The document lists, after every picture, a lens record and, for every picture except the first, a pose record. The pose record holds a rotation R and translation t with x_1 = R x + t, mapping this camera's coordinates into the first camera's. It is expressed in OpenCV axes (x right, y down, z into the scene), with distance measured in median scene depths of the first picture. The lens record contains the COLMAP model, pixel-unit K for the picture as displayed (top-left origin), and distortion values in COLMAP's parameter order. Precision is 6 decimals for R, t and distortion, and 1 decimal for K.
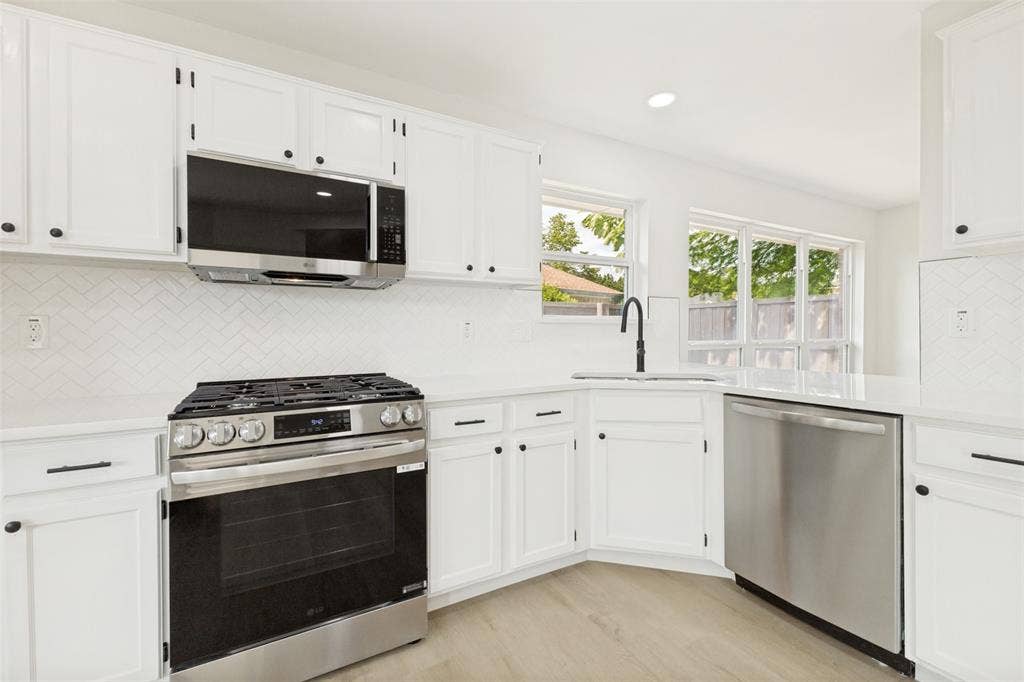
lens RADIAL K [[438.1, 0, 513.3], [0, 438.1, 336.2], [0, 0, 1]] dist [0.009004, -0.000317]
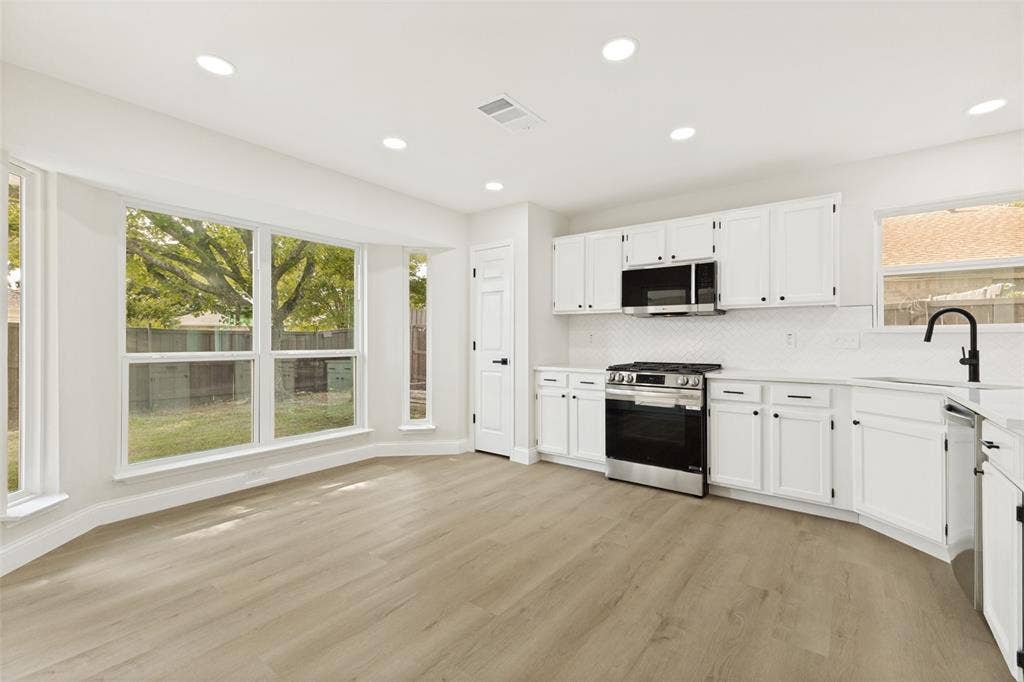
lens RADIAL K [[438.1, 0, 513.3], [0, 438.1, 336.2], [0, 0, 1]] dist [0.009004, -0.000317]
pose [[0.392405, -0.006830, -0.919767, 1.078882], [-0.010032, 0.999881, -0.011705, 0.001659], [0.919738, 0.013820, 0.392289, -0.461298]]
